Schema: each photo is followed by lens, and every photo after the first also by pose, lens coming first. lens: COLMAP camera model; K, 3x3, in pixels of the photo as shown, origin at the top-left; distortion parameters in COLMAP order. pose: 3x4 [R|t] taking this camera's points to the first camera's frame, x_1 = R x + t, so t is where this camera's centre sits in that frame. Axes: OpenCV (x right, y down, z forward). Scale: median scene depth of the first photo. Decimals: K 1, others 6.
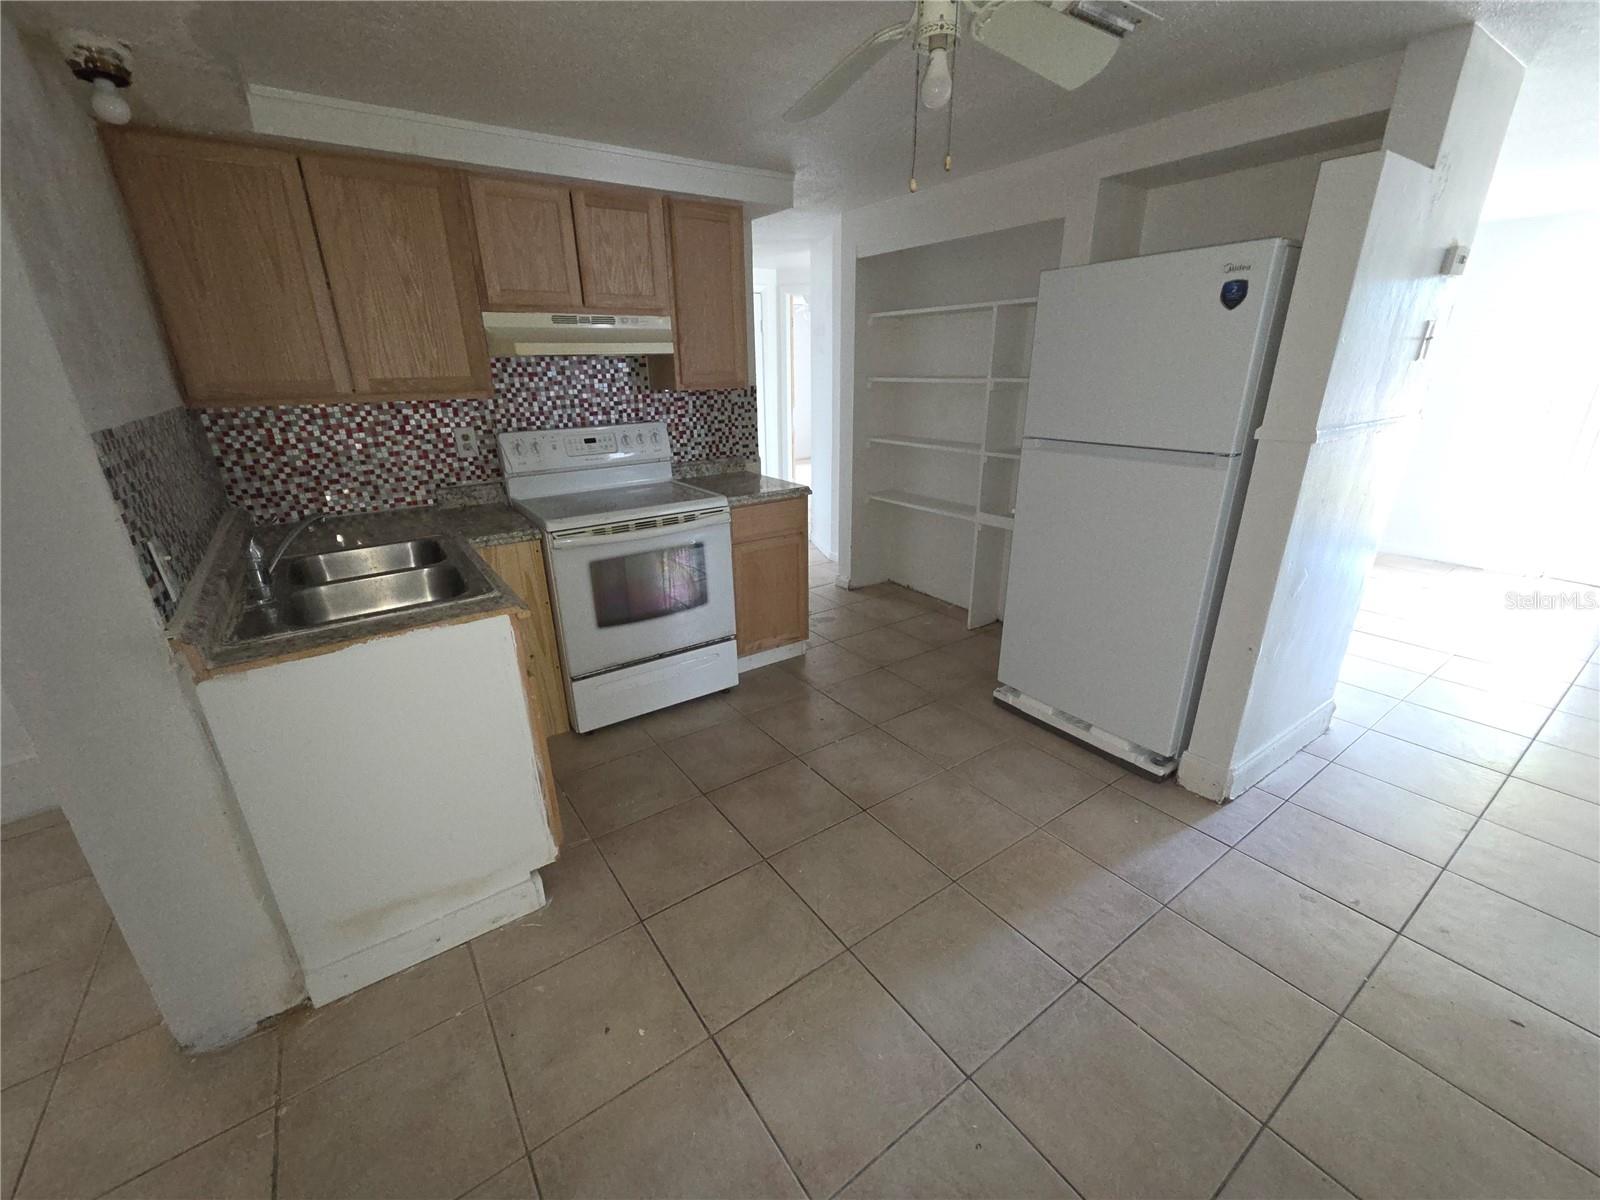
lens RADIAL K [[654.0, 0, 795.4], [0, 654.0, 606.3], [0, 0, 1]] dist [0.009233, -0.003114]
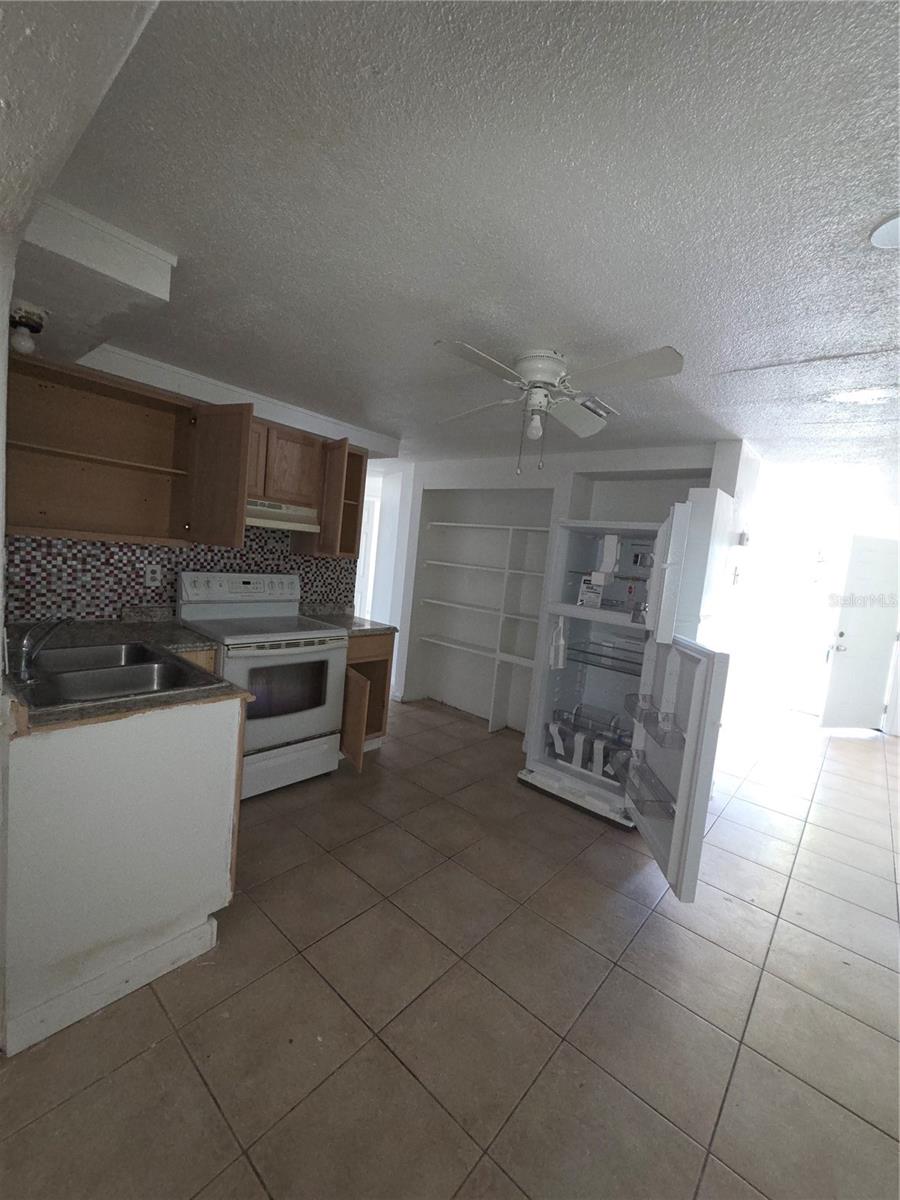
lens RADIAL K [[490.5, 0, 444.9], [0, 490.5, 595.0], [0, 0, 1]] dist [0.009233, -0.003114]
pose [[0.964552, 0.090672, 0.247828, -0.176290], [-0.023971, 0.965341, -0.259890, 0.036700], [-0.262803, 0.244737, 0.933294, -0.088383]]
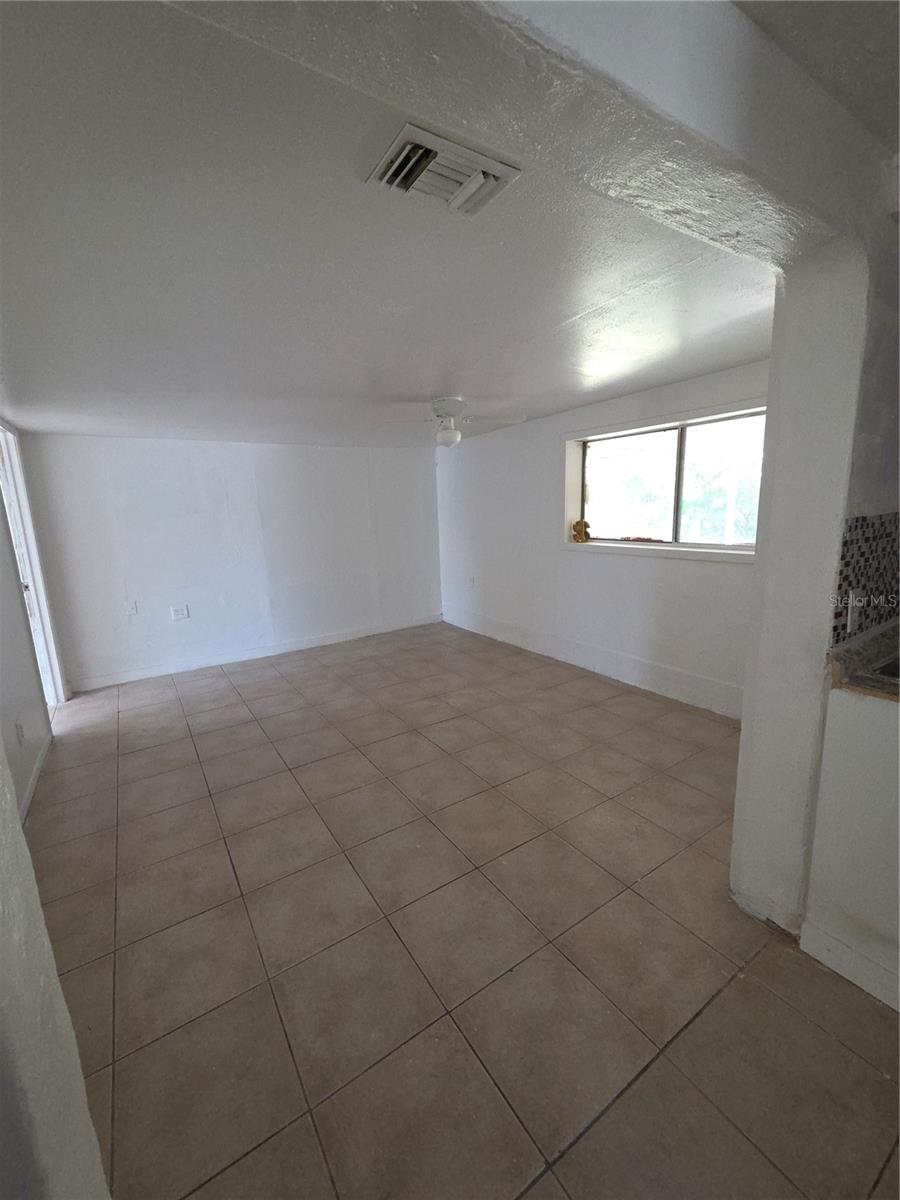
lens RADIAL K [[490.5, 0, 444.9], [0, 490.5, 595.0], [0, 0, 1]] dist [0.009233, -0.003114]
pose [[-0.038570, 0.206871, -0.977608, 0.068565], [-0.311160, 0.927208, 0.208482, -0.016327], [0.949575, 0.312233, 0.028607, 0.046155]]
